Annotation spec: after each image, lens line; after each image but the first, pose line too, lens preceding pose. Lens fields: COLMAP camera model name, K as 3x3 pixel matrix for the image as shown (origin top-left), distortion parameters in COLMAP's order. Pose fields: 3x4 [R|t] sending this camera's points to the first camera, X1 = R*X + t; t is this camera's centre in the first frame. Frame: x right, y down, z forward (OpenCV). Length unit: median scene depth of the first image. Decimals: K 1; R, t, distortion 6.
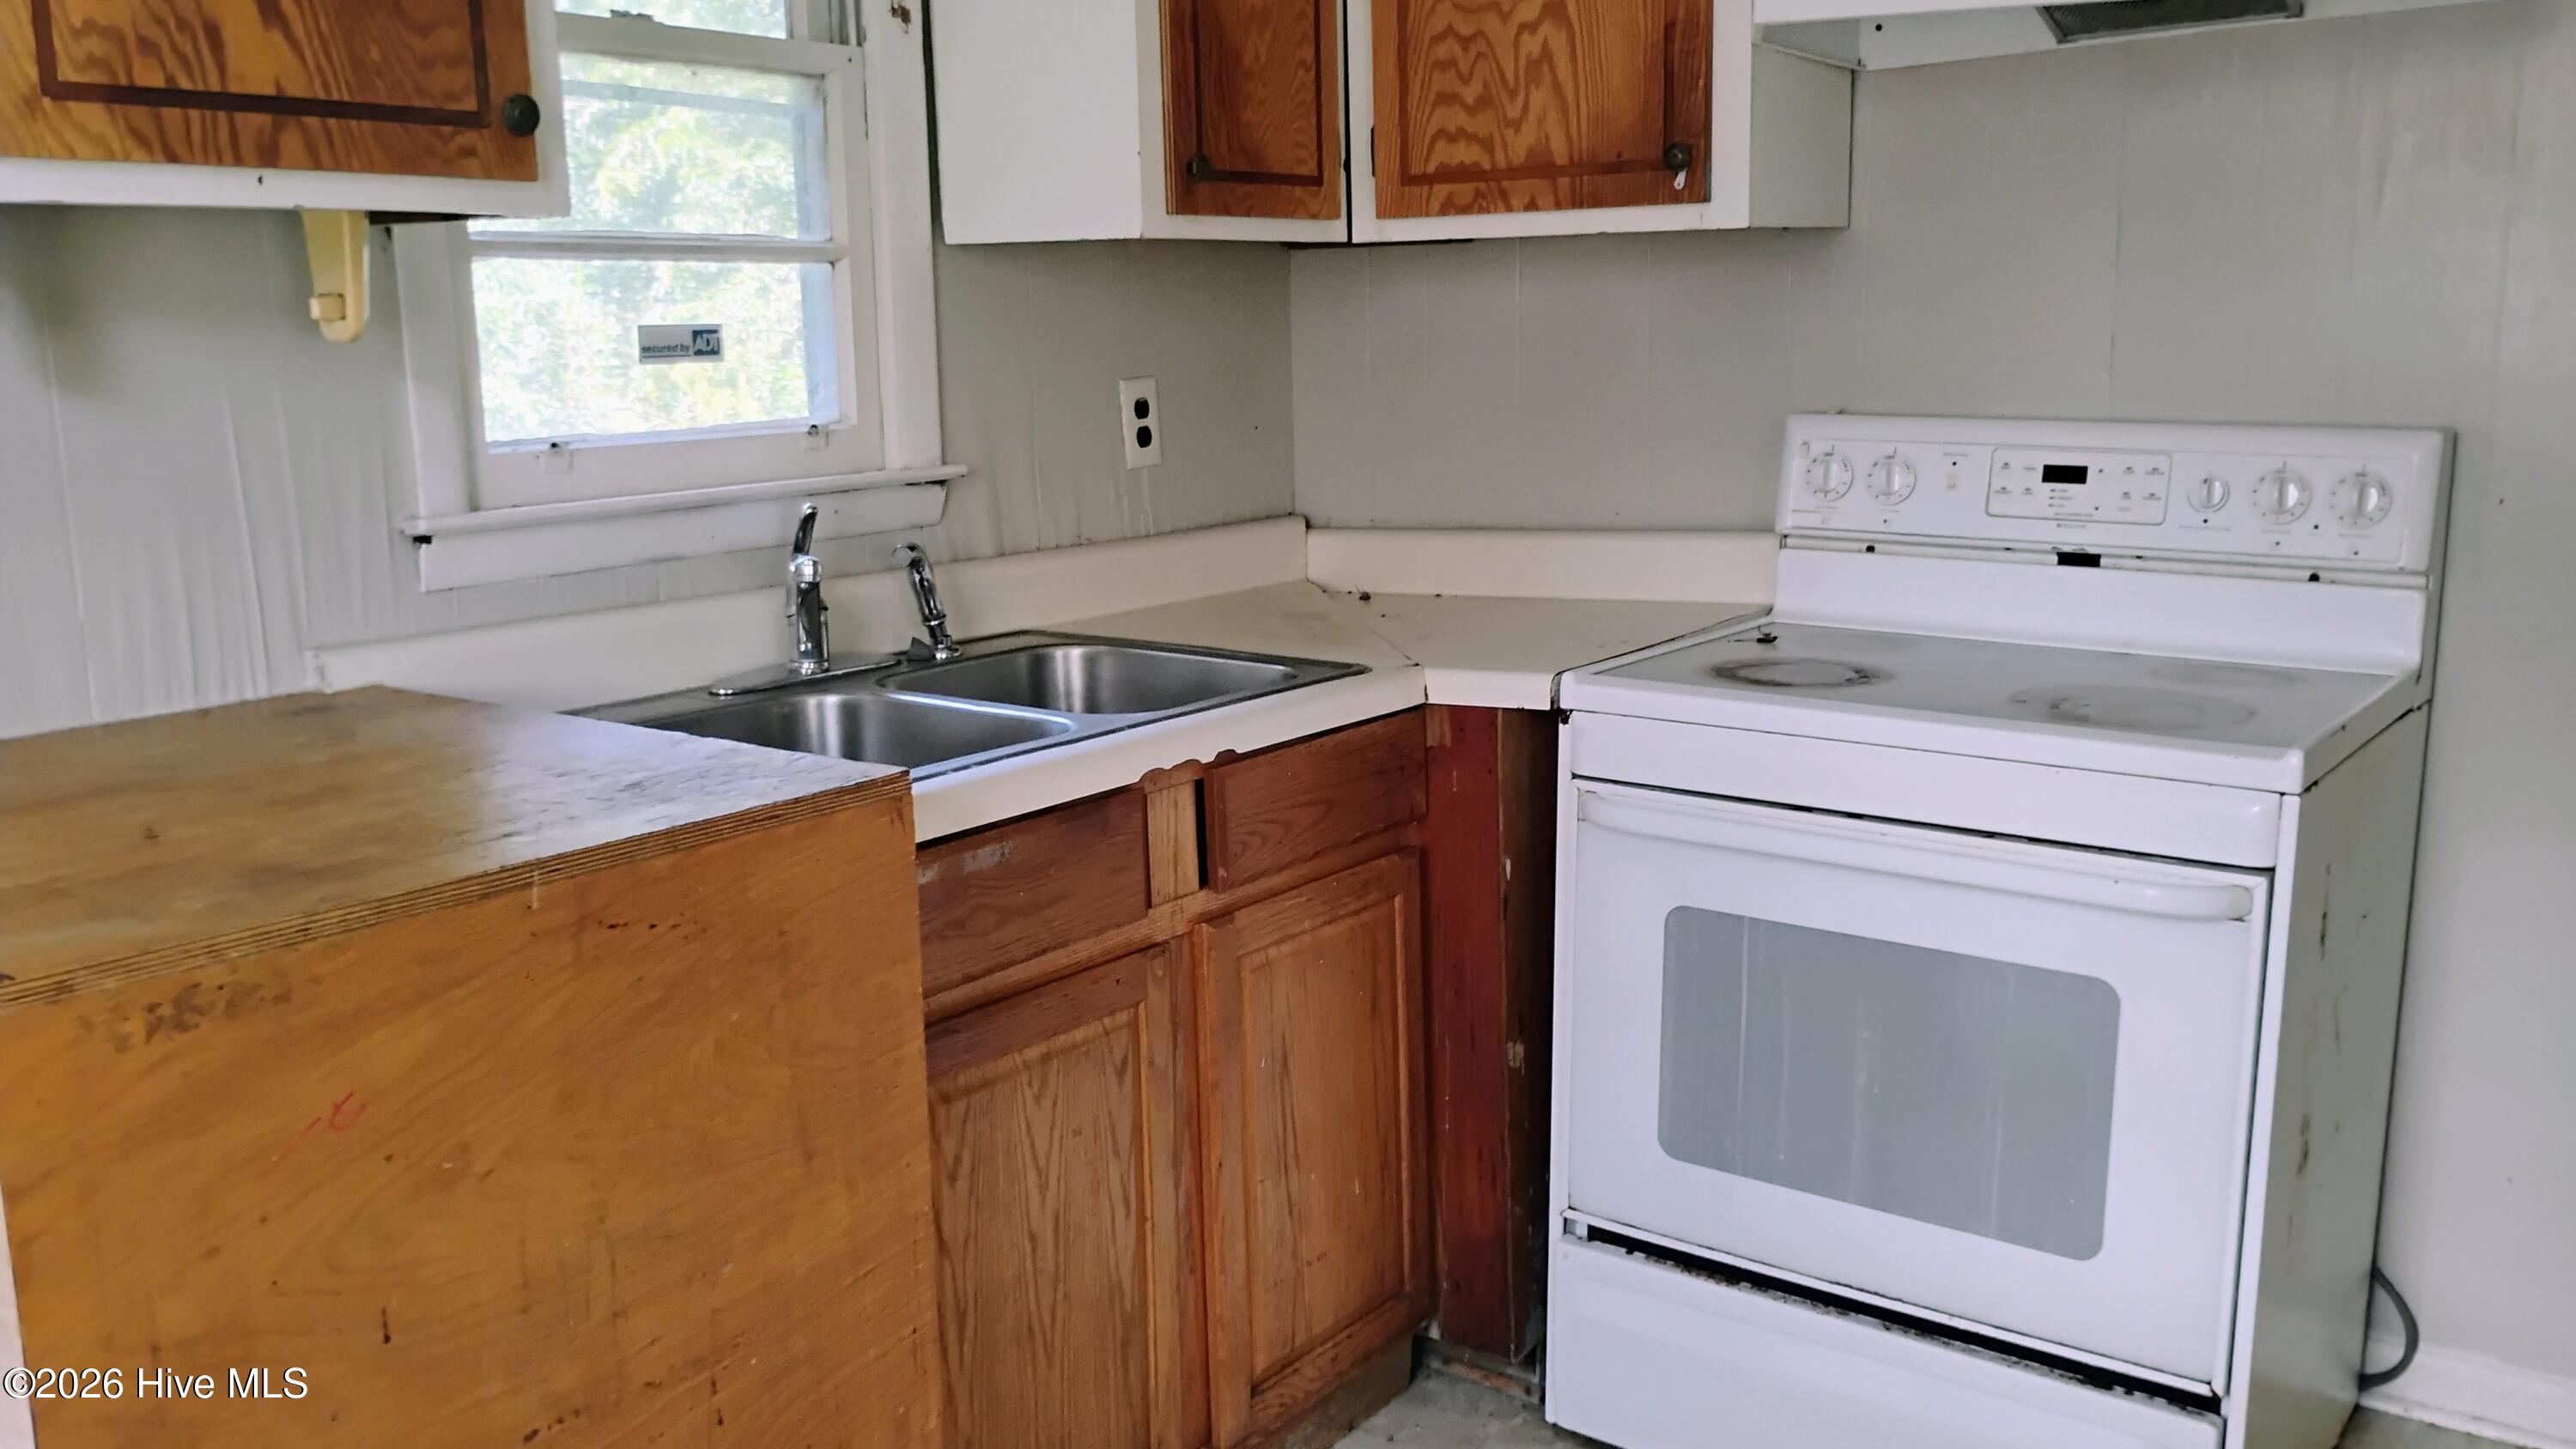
lens RADIAL K [[2148.6, 0, 1288.0], [0, 2148.6, 724.5], [0, 0, 1]] dist [0.087852, -0.145403]
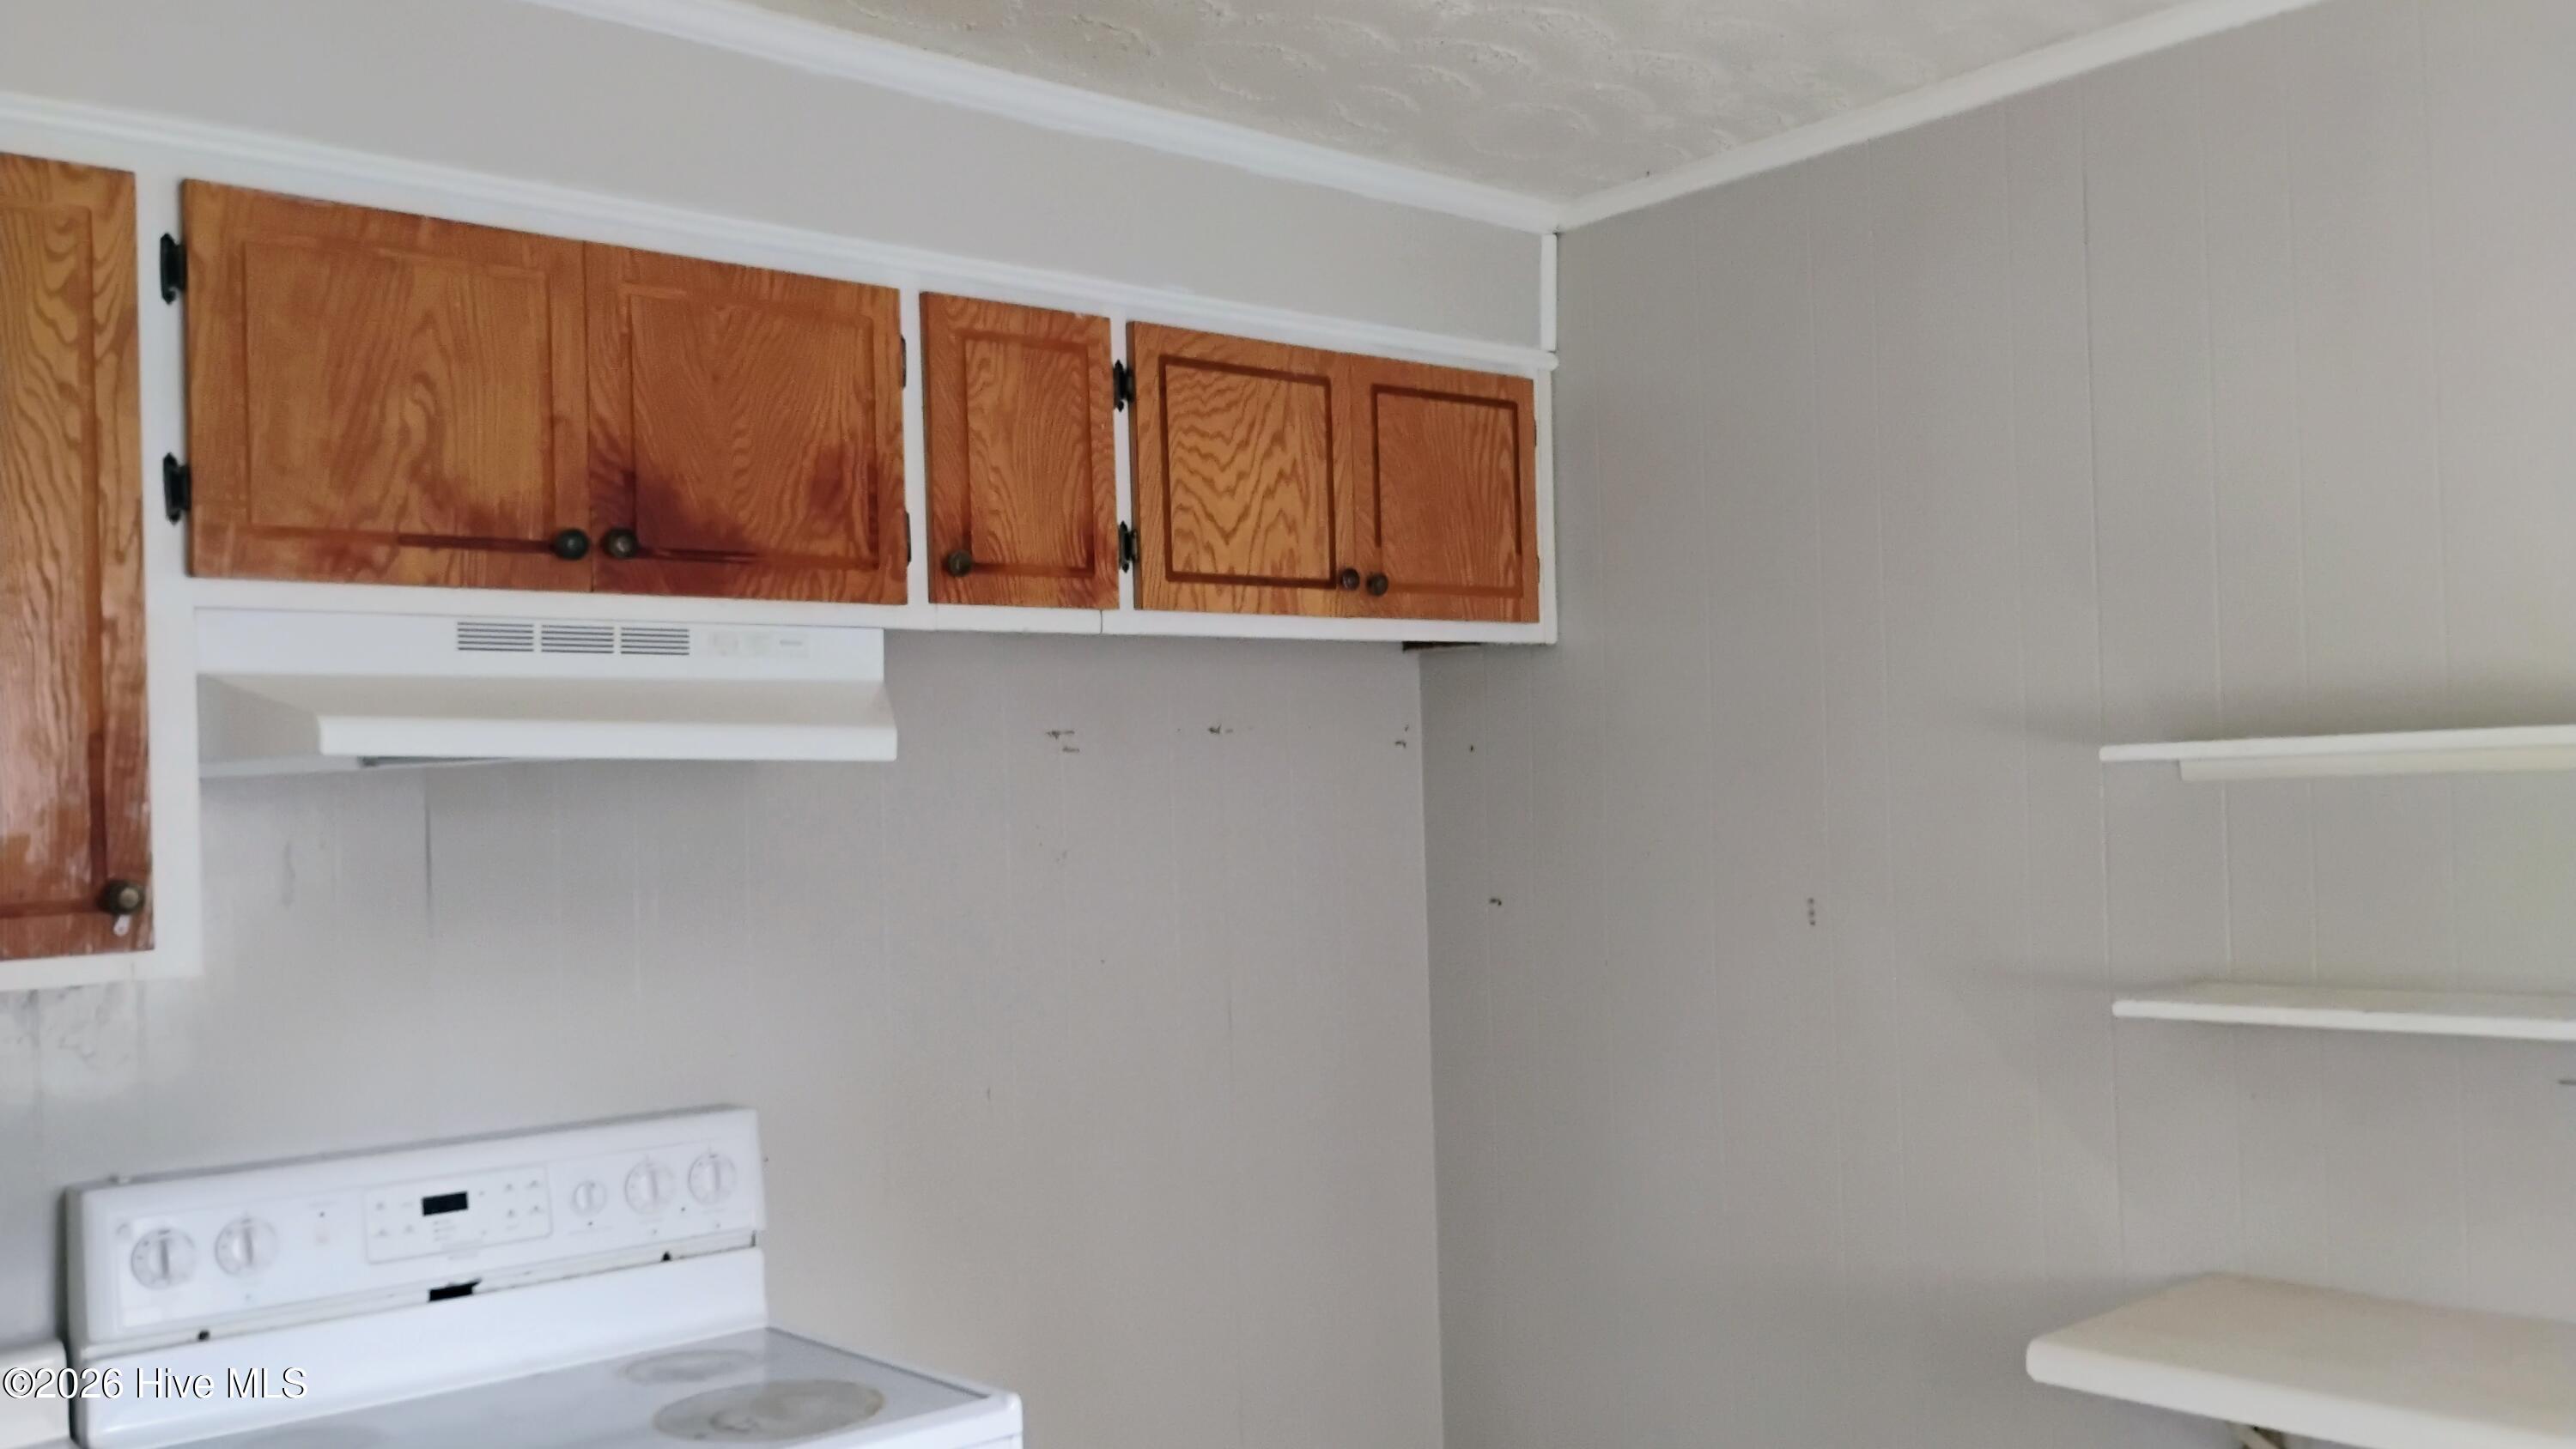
lens RADIAL K [[2148.6, 0, 1288.0], [0, 2148.6, 724.5], [0, 0, 1]] dist [0.087852, -0.145403]
pose [[0.184008, 0.033657, 0.982348, -0.535371], [0.209426, 0.975123, -0.072638, -0.178342], [-0.960355, 0.219095, 0.172382, 0.441781]]
